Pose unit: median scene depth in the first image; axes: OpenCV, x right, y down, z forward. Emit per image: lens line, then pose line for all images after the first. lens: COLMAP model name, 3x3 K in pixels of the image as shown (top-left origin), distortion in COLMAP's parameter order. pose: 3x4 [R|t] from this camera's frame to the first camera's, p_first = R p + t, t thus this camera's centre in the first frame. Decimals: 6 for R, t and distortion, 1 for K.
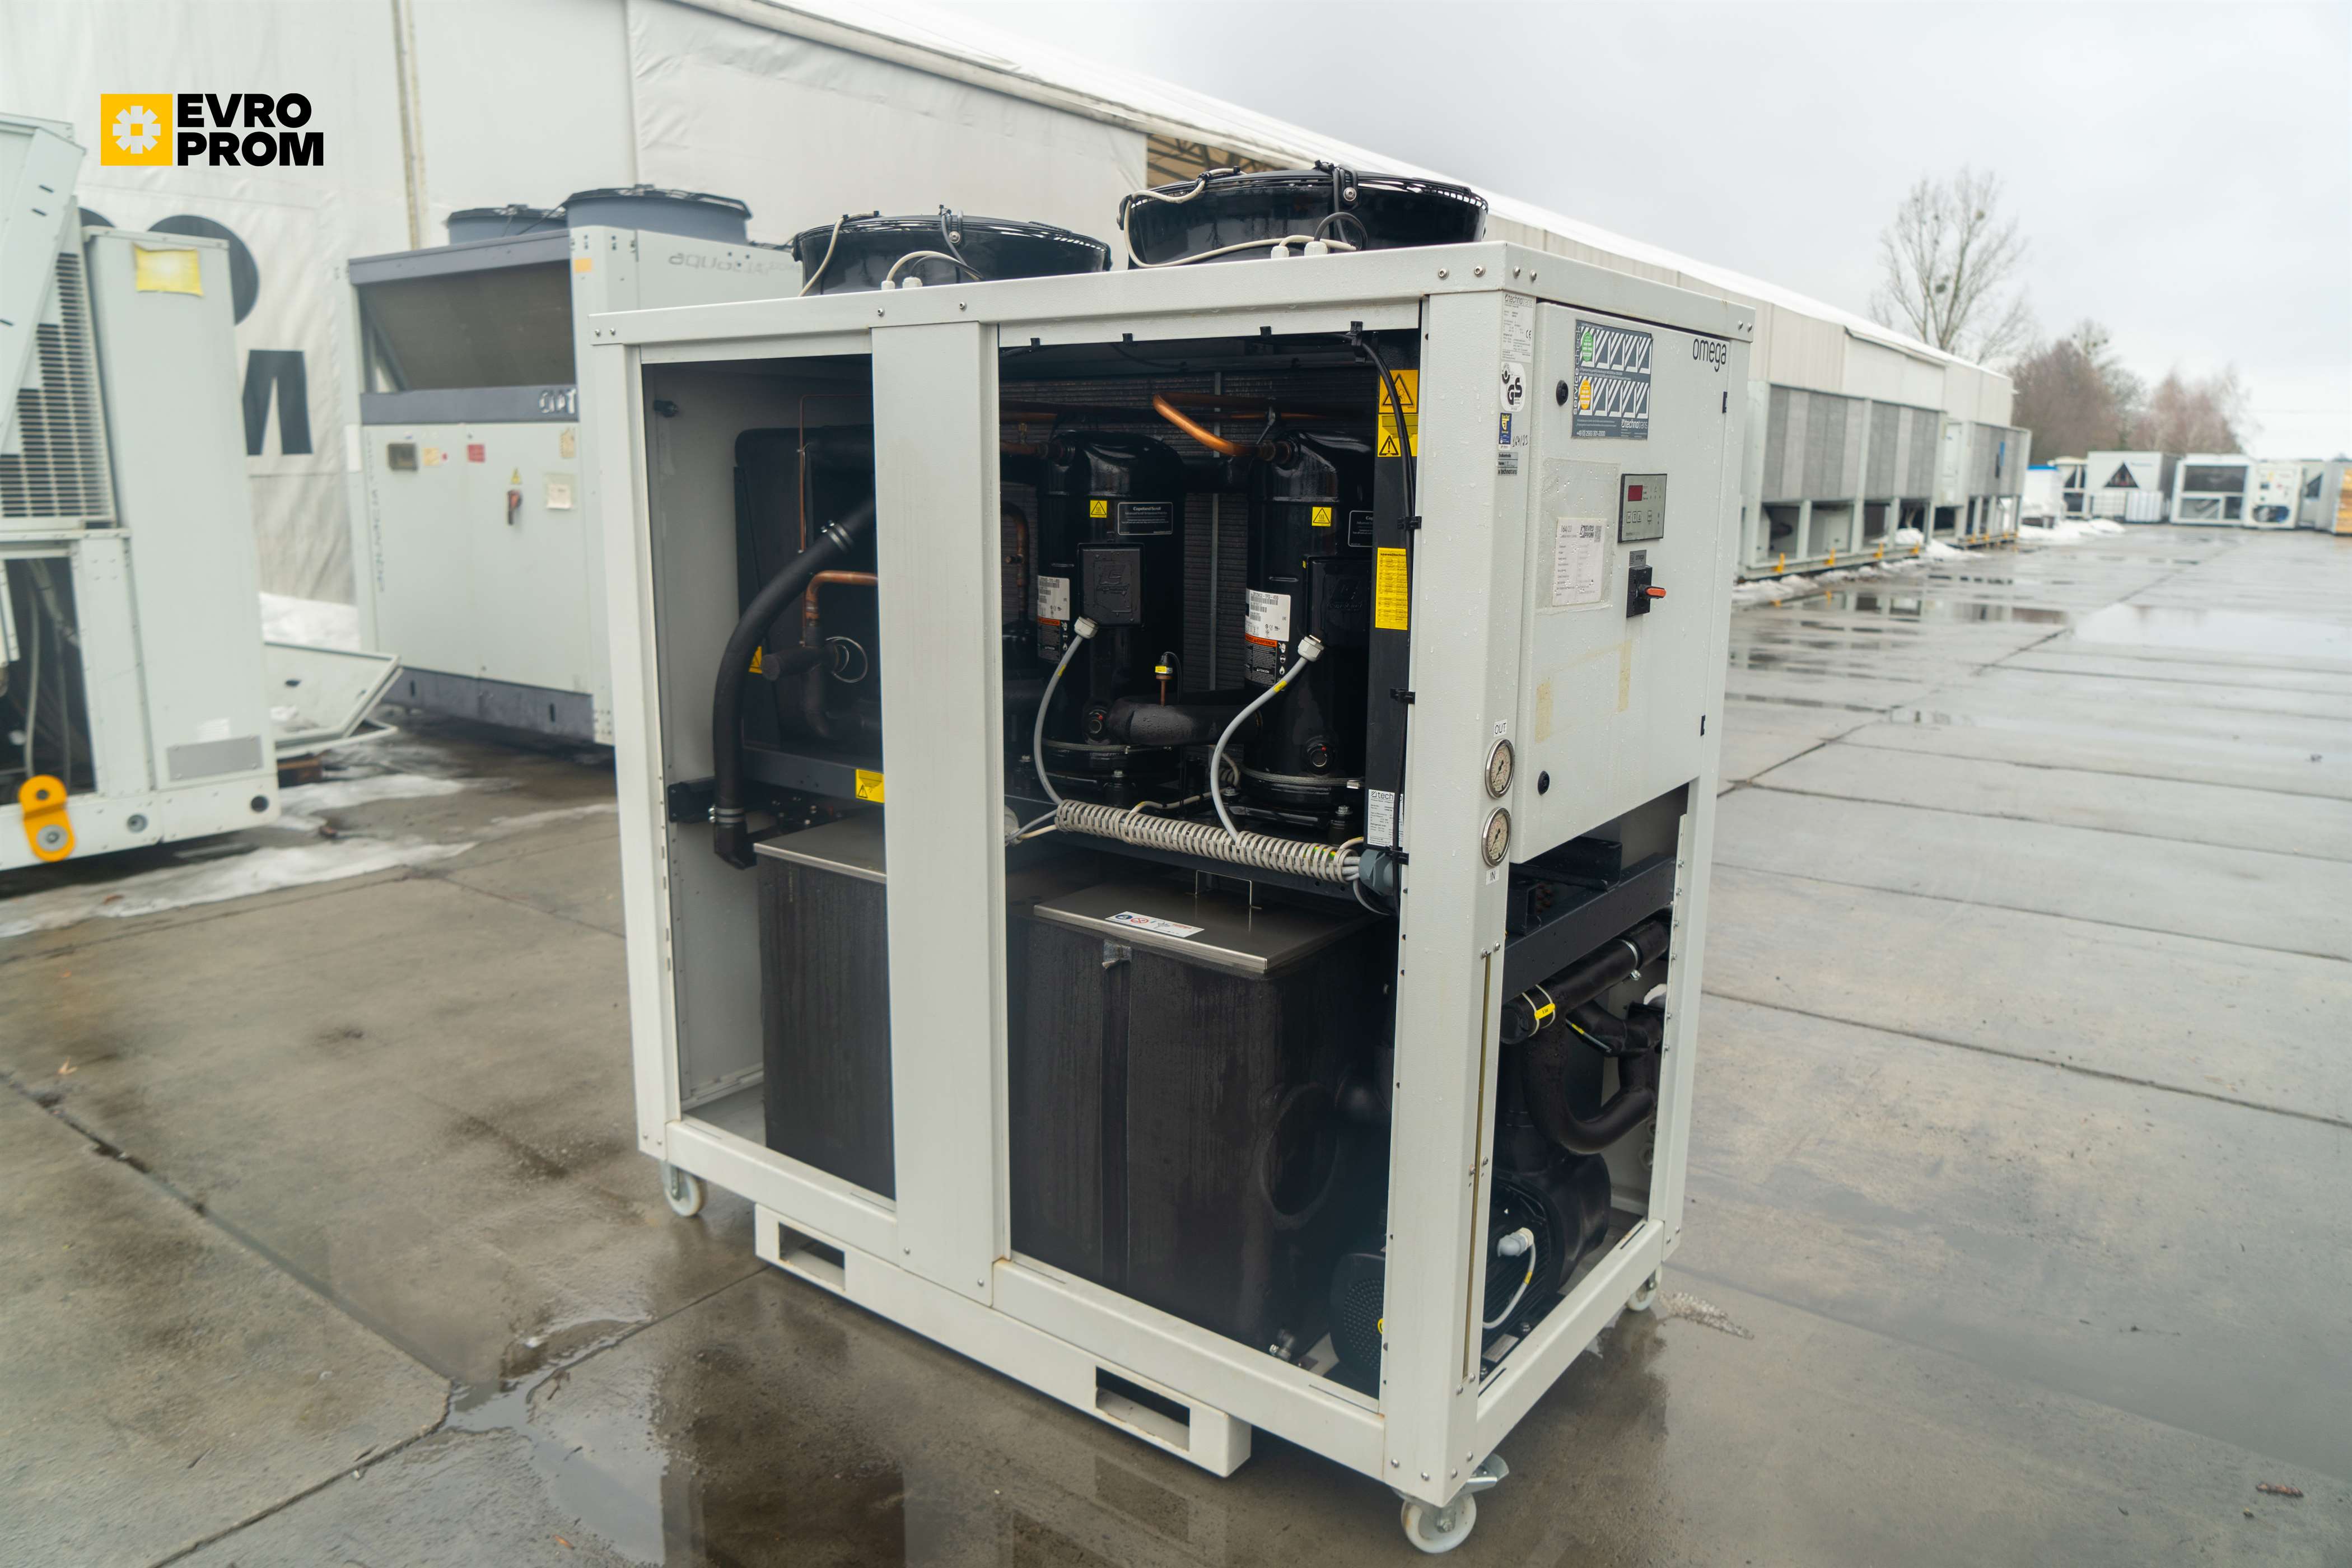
lens RADIAL K [[1564.3, 0, 1179.5], [0, 1564.3, 783.6], [0, 0, 1]] dist [-0.002614, -0.001717]
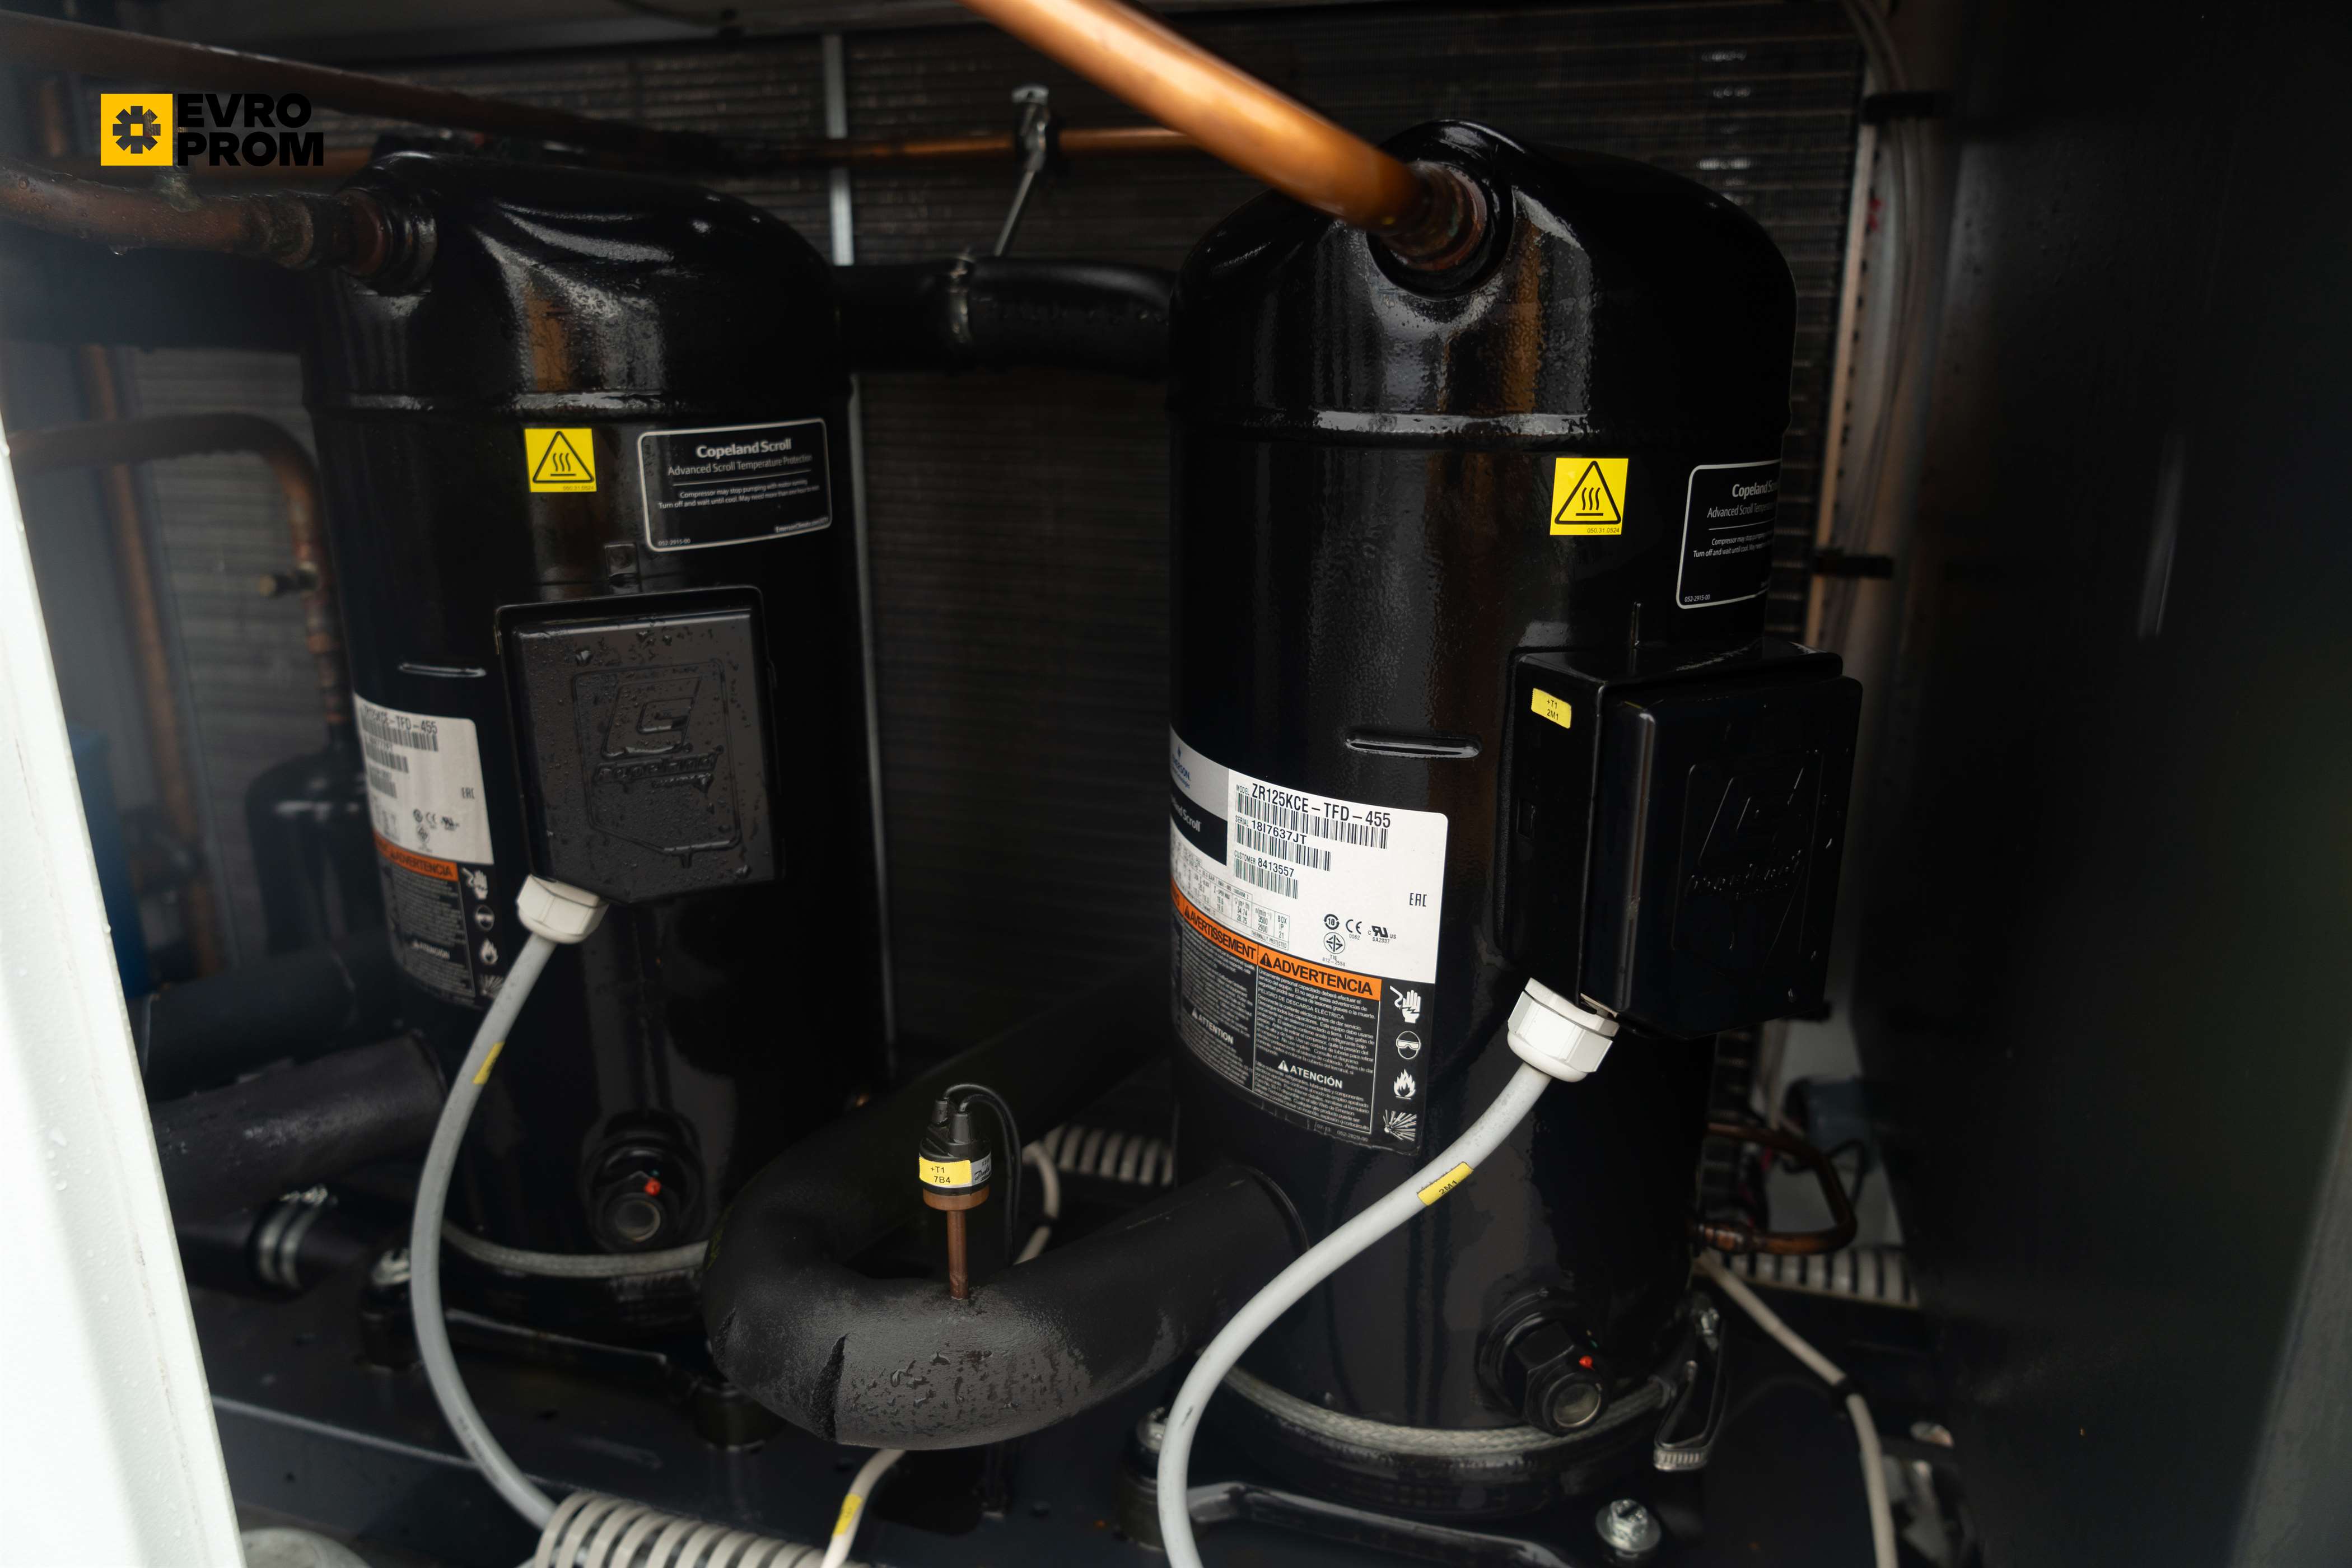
lens RADIAL K [[1564.3, 0, 1182.5], [0, 1564.3, 781.6], [0, 0, 1]] dist [-0.002614, -0.001717]
pose [[0.940014, -0.111067, 0.322549, -0.044328], [0.078586, 0.990587, 0.112075, -0.143641], [-0.331961, -0.080004, 0.939894, 0.714969]]
